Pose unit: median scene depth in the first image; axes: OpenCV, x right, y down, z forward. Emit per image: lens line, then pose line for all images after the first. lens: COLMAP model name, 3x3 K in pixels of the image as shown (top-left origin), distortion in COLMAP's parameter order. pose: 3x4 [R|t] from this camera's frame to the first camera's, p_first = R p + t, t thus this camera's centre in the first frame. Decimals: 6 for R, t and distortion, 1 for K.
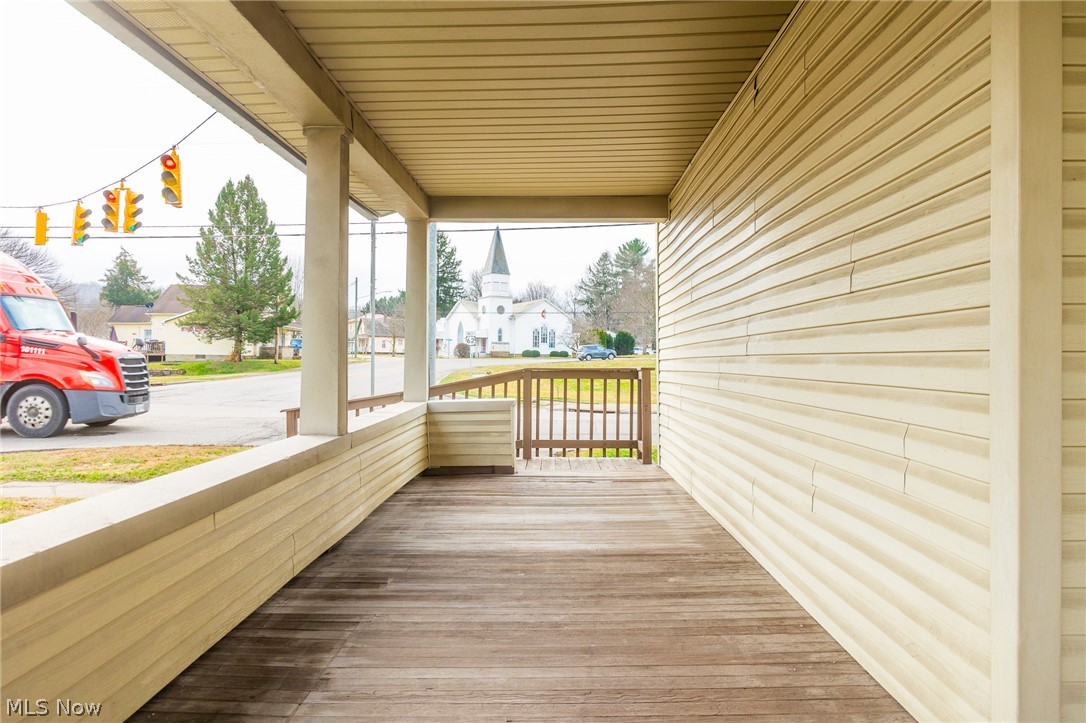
lens RADIAL K [[746.8, 0, 550.4], [0, 746.8, 362.7], [0, 0, 1]] dist [0.009548, -0.002937]
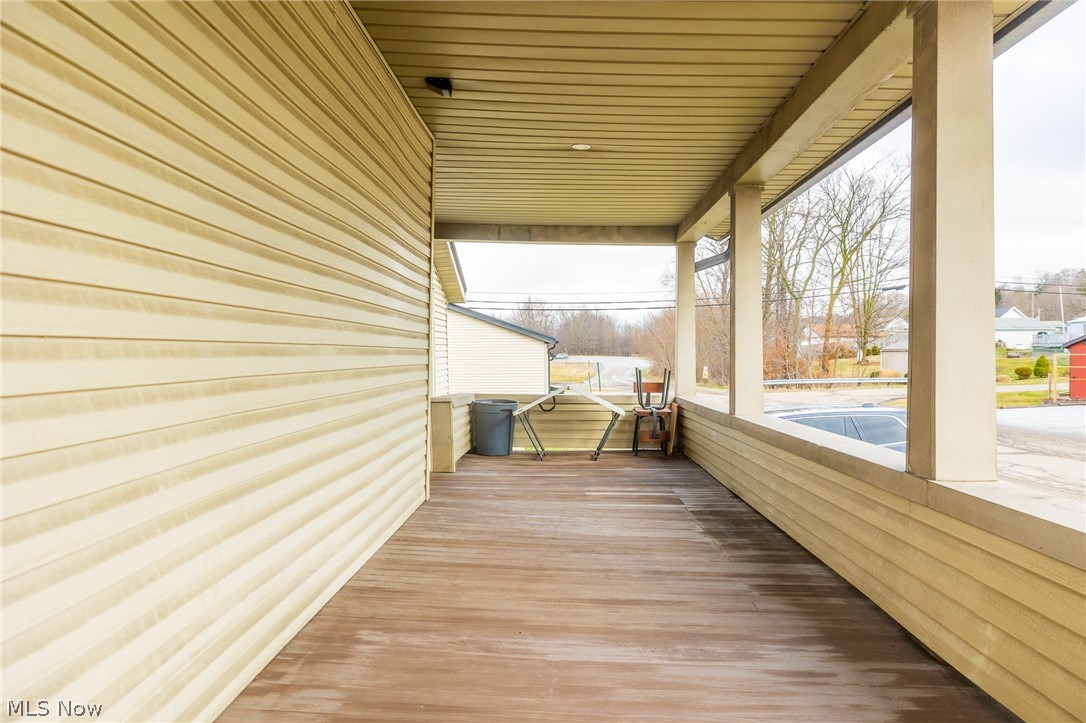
lens RADIAL K [[746.8, 0, 549.1], [0, 746.8, 359.8], [0, 0, 1]] dist [0.009548, -0.002937]
pose [[-0.999712, -0.014600, 0.019023, 0.033531], [-0.014538, 0.999889, 0.003376, 0.002399], [-0.019070, 0.003098, -0.999813, 2.225972]]
